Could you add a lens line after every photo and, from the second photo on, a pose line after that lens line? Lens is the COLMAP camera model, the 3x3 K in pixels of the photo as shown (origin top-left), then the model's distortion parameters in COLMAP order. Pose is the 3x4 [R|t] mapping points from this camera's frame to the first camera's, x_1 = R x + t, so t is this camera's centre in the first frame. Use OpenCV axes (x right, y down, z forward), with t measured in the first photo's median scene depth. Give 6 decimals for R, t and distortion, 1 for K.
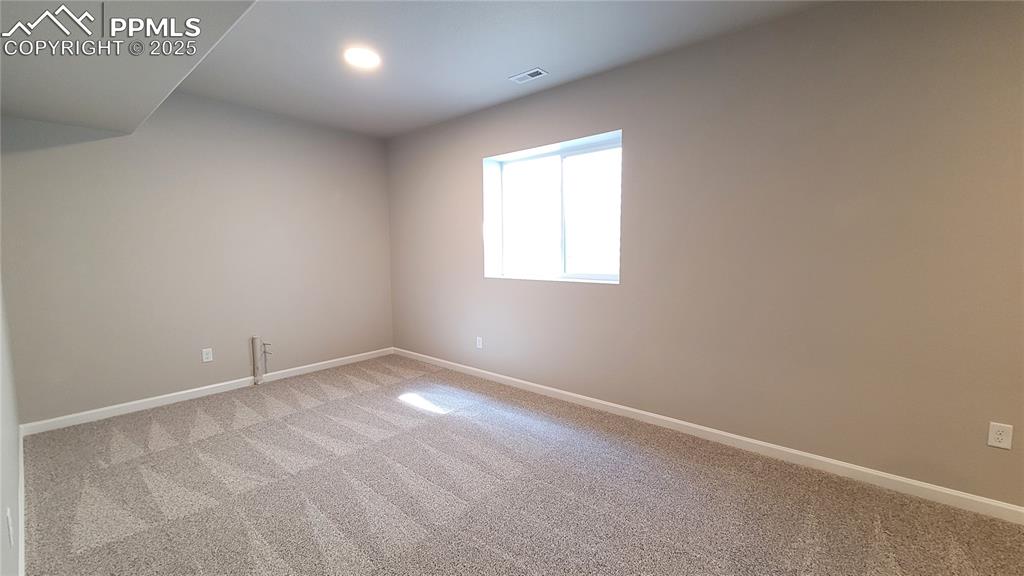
lens RADIAL K [[414.5, 0, 516.4], [0, 414.5, 284.4], [0, 0, 1]] dist [0.000493, -0.000816]
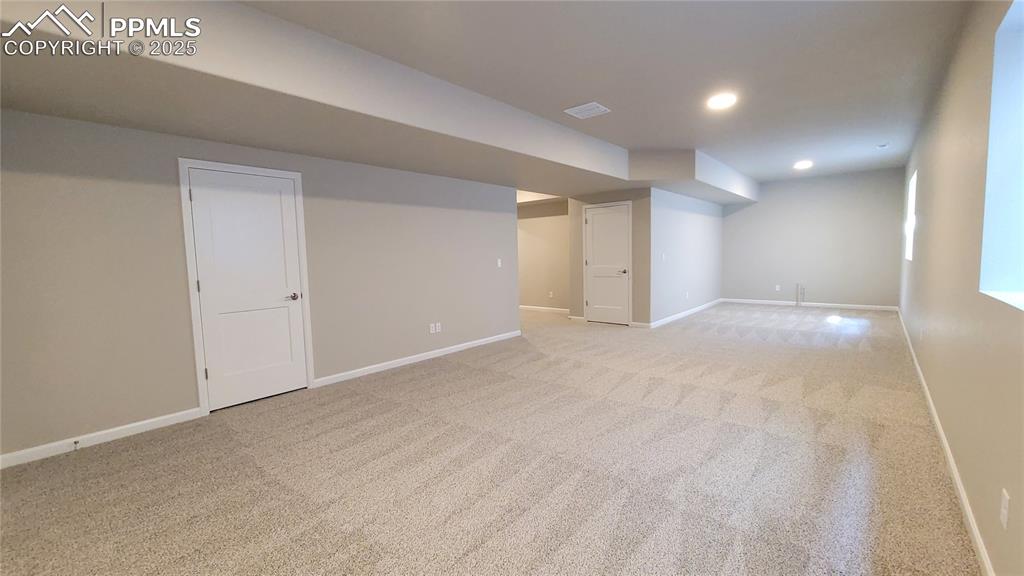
lens RADIAL K [[414.5, 0, 511.2], [0, 414.5, 290.5], [0, 0, 1]] dist [0.000493, -0.000816]
pose [[-0.008808, 0.099930, -0.994955, 1.712163], [-0.058501, 0.993238, 0.100275, 0.033578], [0.998249, 0.059089, -0.002902, -0.554144]]
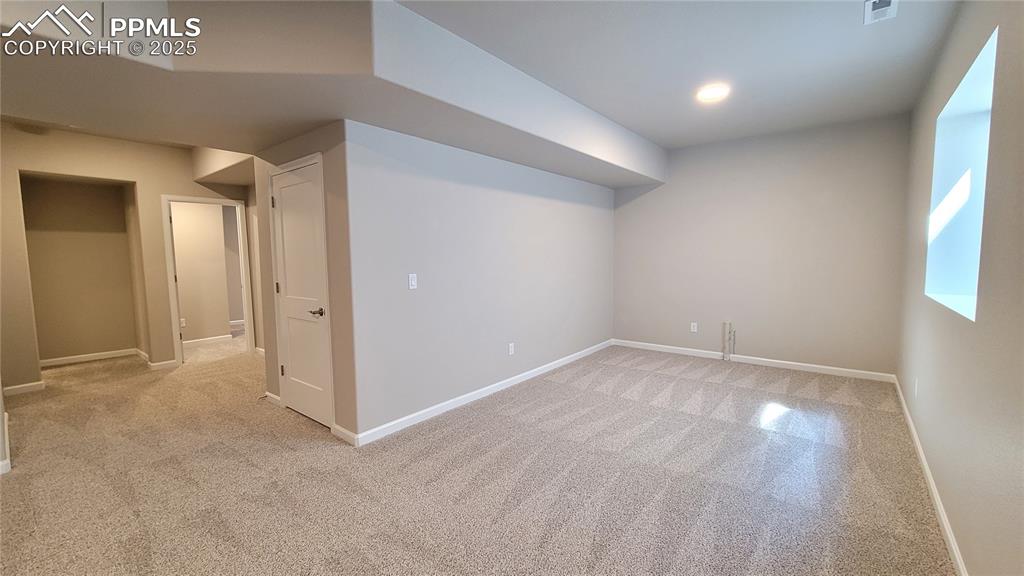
lens RADIAL K [[414.5, 0, 518.7], [0, 414.5, 289.3], [0, 0, 1]] dist [0.000493, -0.000816]
pose [[0.030646, 0.089902, -0.995479, 0.657038], [-0.069882, 0.993702, 0.087591, -0.044415], [0.997084, 0.066882, 0.036736, 0.345723]]
